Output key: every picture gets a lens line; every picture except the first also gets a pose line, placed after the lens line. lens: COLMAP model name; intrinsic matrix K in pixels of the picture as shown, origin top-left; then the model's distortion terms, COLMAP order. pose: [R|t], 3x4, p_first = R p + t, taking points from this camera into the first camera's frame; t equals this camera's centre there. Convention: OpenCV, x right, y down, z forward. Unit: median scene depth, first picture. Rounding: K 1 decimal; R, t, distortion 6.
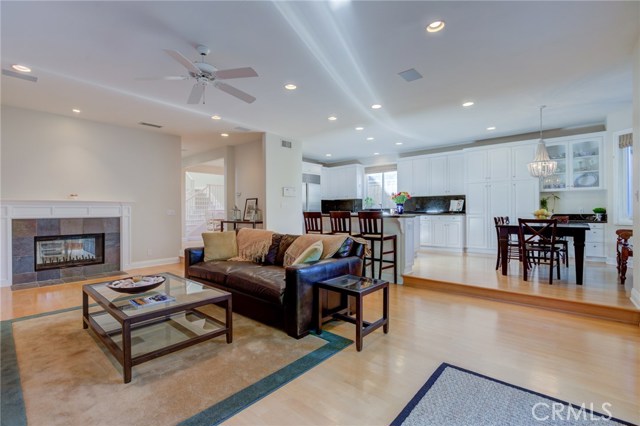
lens RADIAL K [[293.9, 0, 315.9], [0, 293.9, 210.1], [0, 0, 1]] dist [-0.003512, 0.000467]
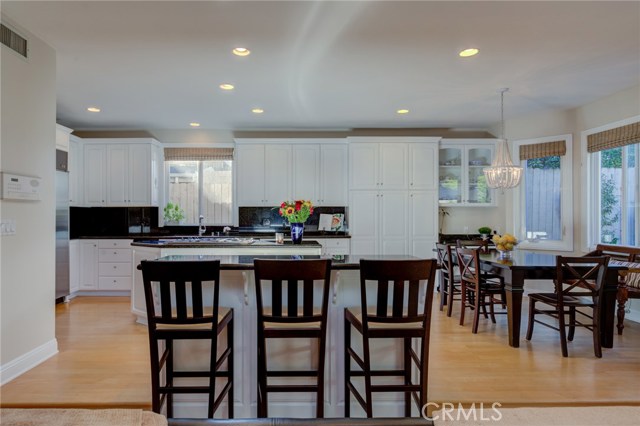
lens RADIAL K [[362.3, 0, 291.4], [0, 362.3, 213.8], [0, 0, 1]] dist [-0.000081, 0.000600]
pose [[0.743217, 0.008525, 0.668996, -0.131035], [-0.004405, 0.999959, -0.007848, -0.028711], [-0.669036, 0.002886, 0.743224, 0.471284]]
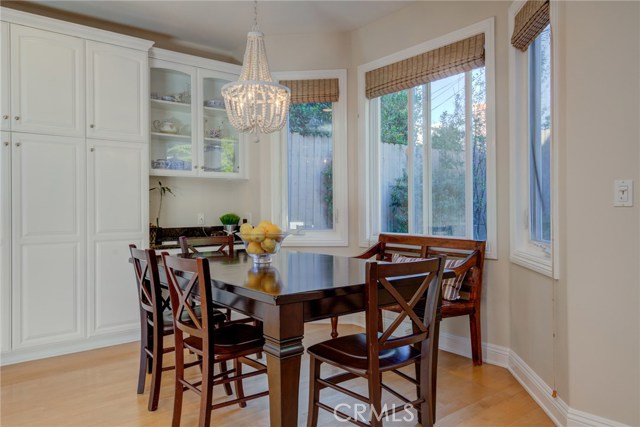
lens RADIAL K [[460.1, 0, 317.9], [0, 460.1, 209.4], [0, 0, 1]] dist [0.031224, -0.002898]
pose [[0.170668, -0.000338, 0.985329, 0.152783], [0.004482, 0.999990, -0.000433, -0.011373], [-0.985318, 0.004490, 0.170668, 0.565129]]
